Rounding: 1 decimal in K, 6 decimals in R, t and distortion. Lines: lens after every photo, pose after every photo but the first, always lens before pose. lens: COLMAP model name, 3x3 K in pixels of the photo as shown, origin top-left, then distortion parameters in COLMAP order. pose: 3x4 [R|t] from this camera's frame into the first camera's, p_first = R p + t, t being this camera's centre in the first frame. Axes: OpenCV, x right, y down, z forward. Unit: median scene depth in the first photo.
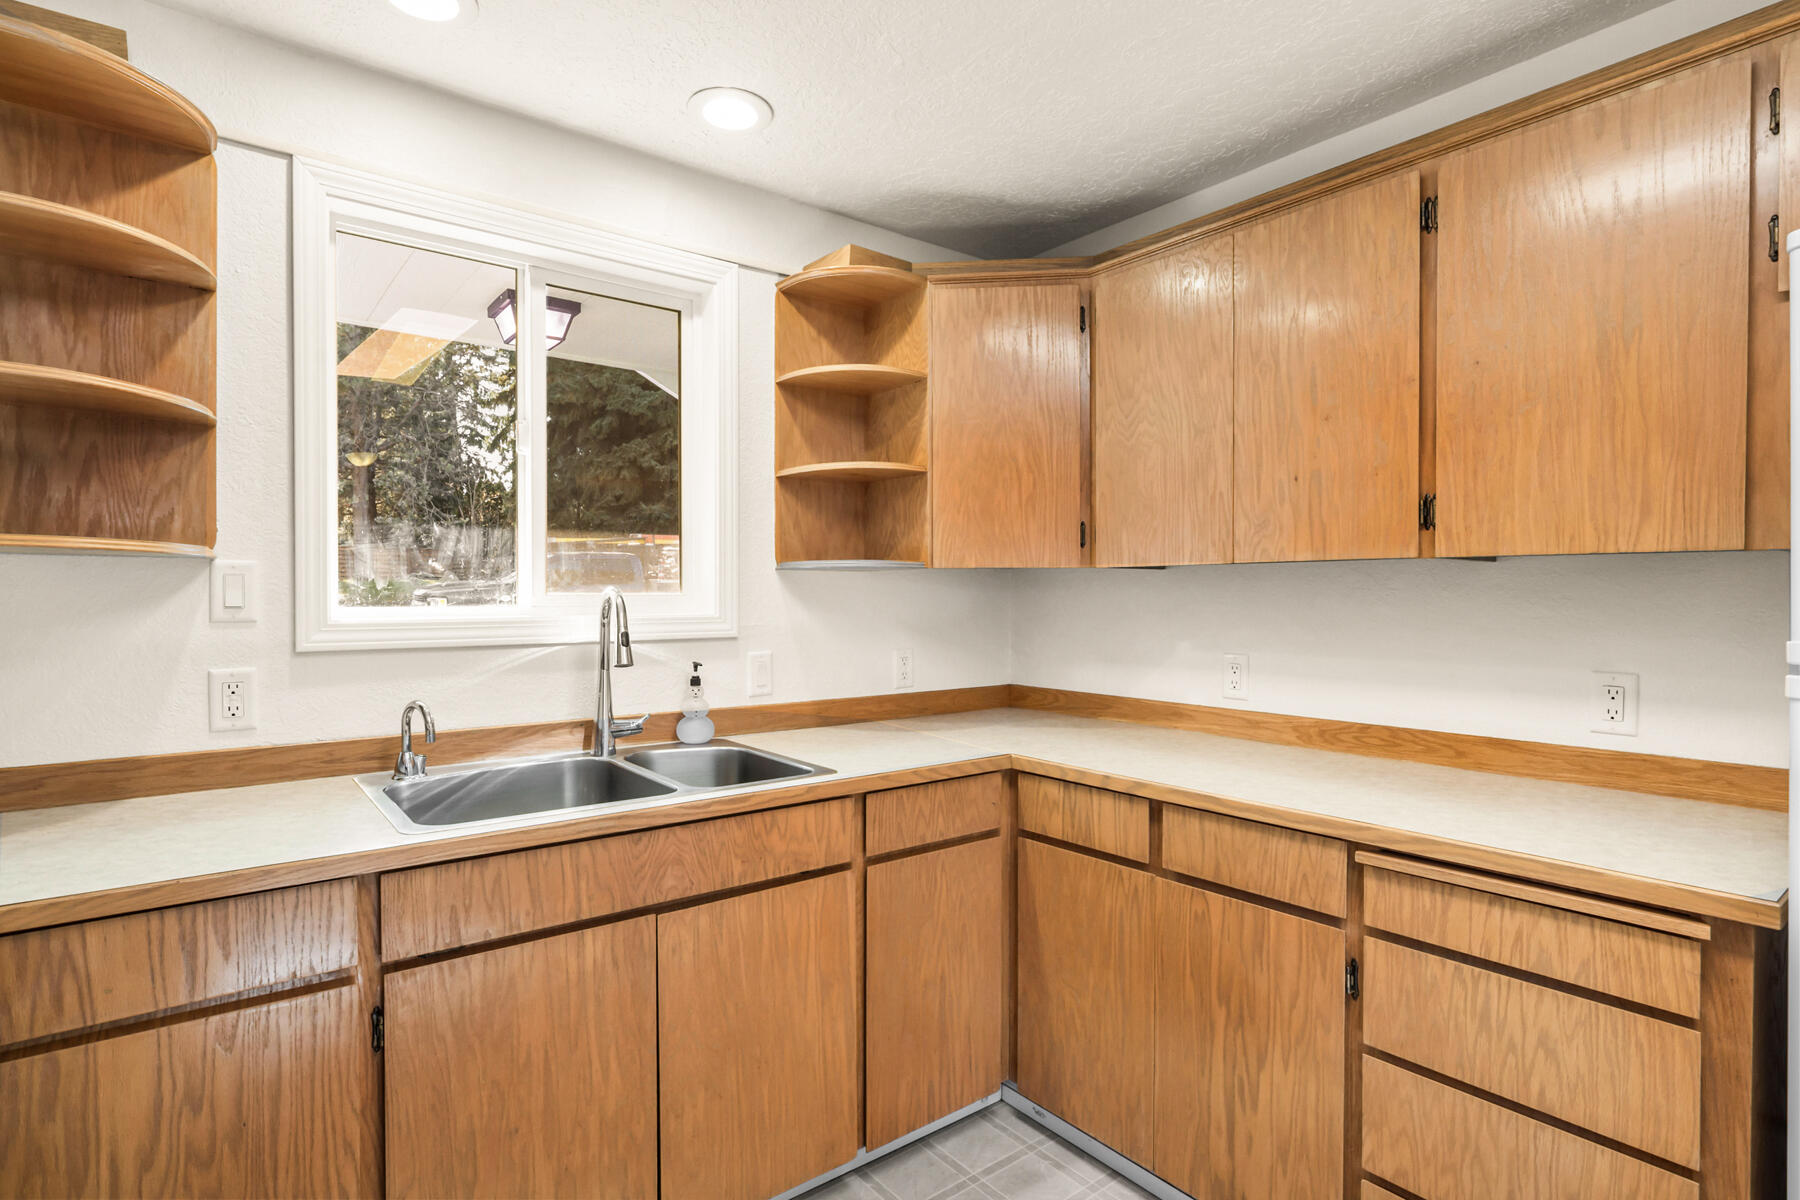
lens RADIAL K [[908.5, 0, 904.0], [0, 908.5, 604.2], [0, 0, 1]] dist [-0.020926, 0.009771]
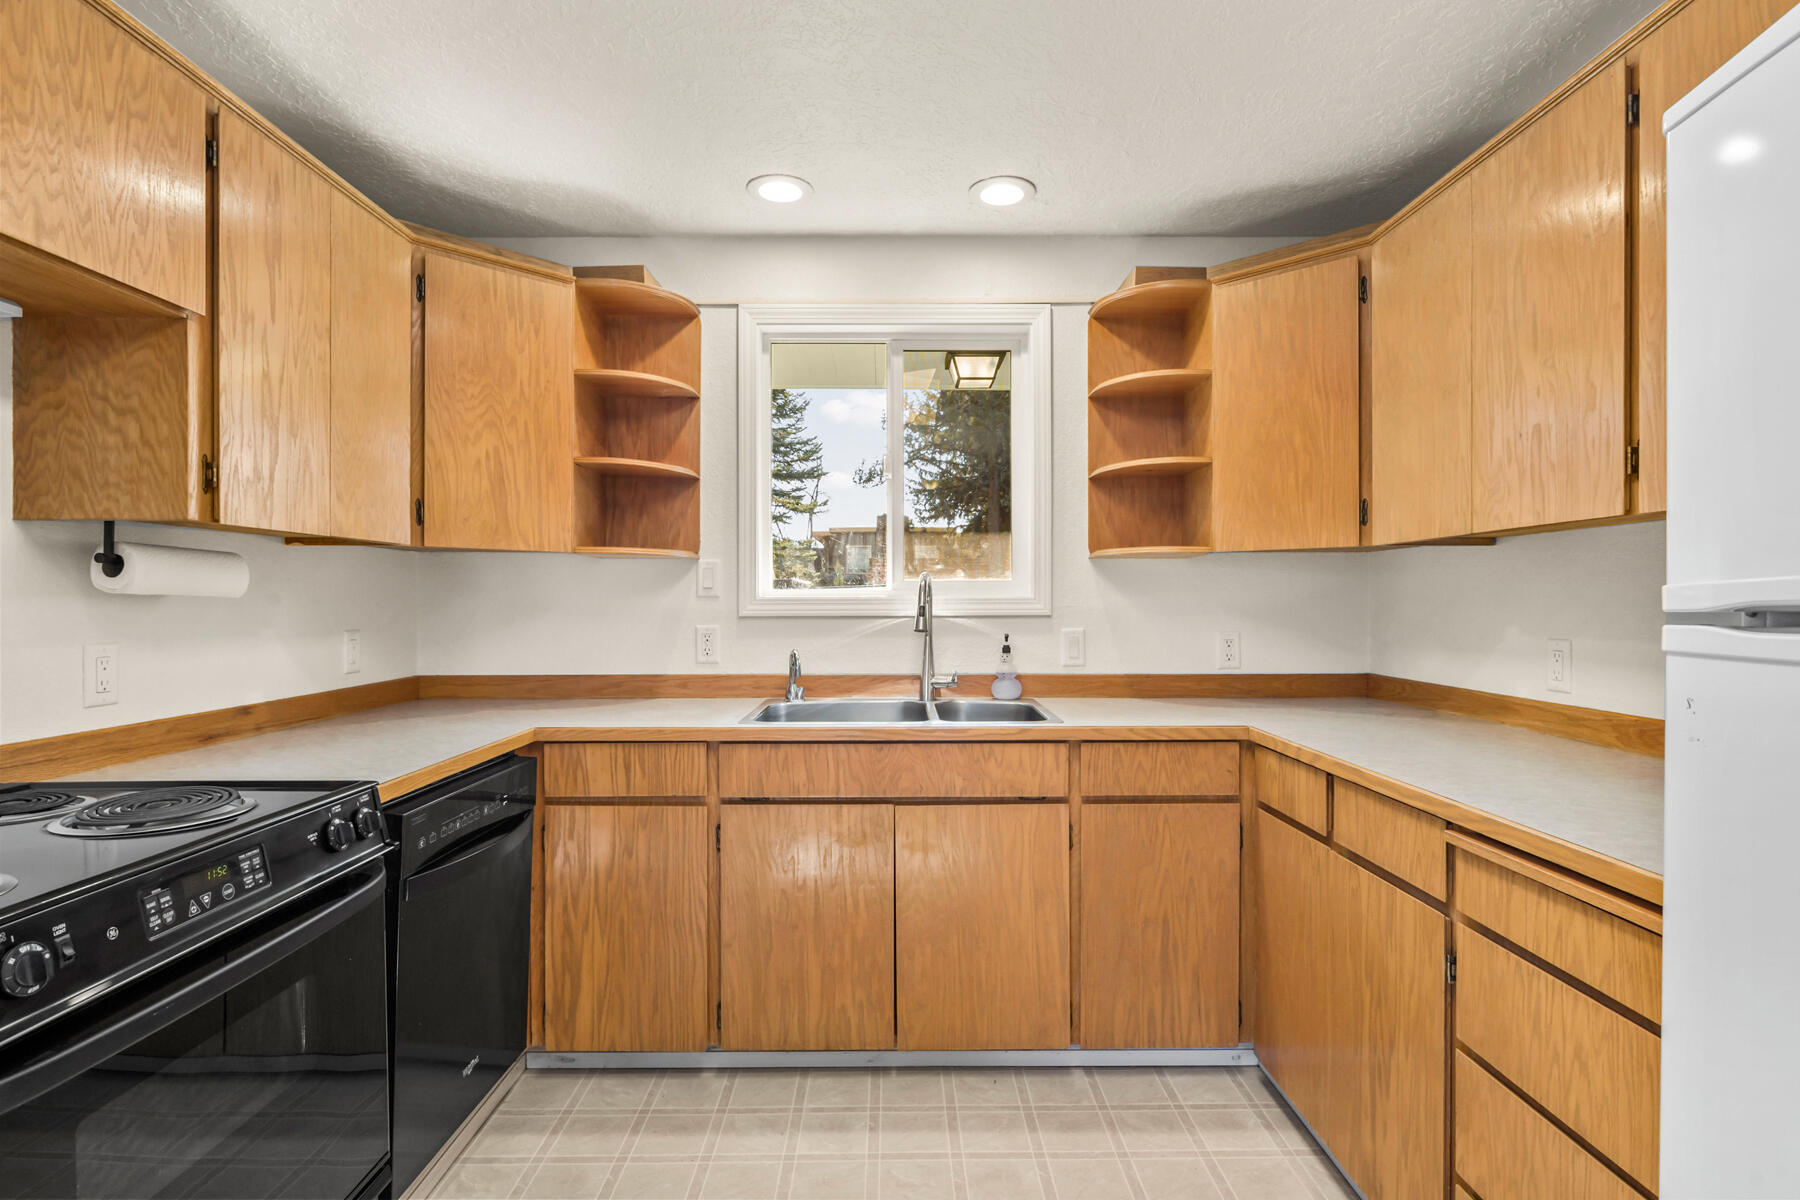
lens RADIAL K [[908.5, 0, 904.0], [0, 908.5, 604.2], [0, 0, 1]] dist [-0.020926, 0.009771]
pose [[0.787252, 0.000582, -0.616631, 0.511302], [-0.004682, 0.999976, -0.005034, 0.036214], [0.616613, 0.006850, 0.787236, -0.075031]]
